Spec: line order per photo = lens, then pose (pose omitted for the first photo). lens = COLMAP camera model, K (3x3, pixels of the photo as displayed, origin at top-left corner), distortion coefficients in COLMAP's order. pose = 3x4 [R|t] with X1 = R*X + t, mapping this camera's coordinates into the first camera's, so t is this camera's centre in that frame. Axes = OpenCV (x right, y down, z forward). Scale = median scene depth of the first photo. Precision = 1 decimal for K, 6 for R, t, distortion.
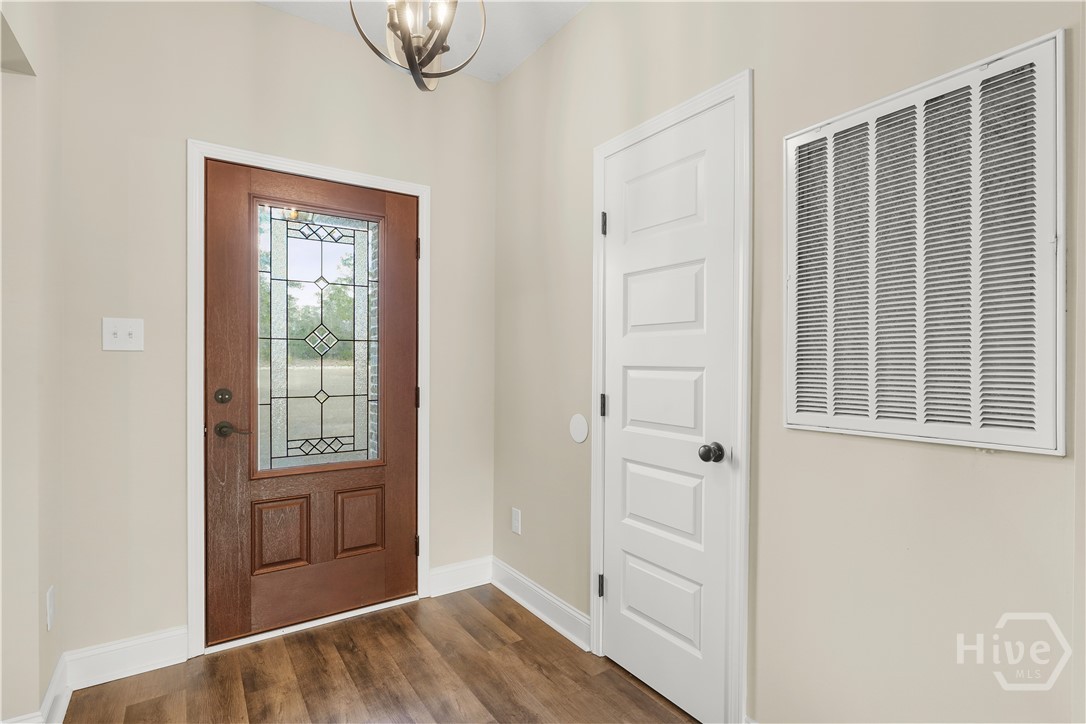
lens RADIAL K [[526.5, 0, 543.4], [0, 526.5, 364.0], [0, 0, 1]] dist [-0.011905, 0.000336]
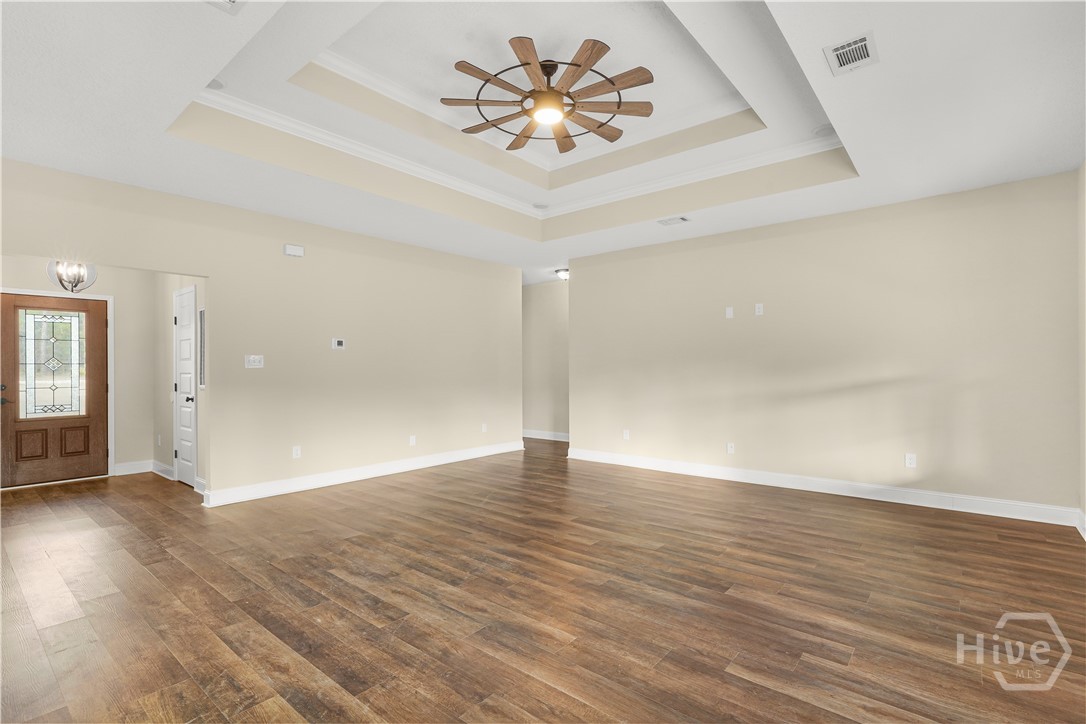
lens RADIAL K [[507.1, 0, 539.7], [0, 507.1, 370.2], [0, 0, 1]] dist [-0.002486, 0.001401]
pose [[0.963390, -0.011059, 0.267875, 1.090047], [0.013446, 0.999885, -0.007076, 0.028955], [-0.267765, 0.010419, 0.963428, -1.806460]]
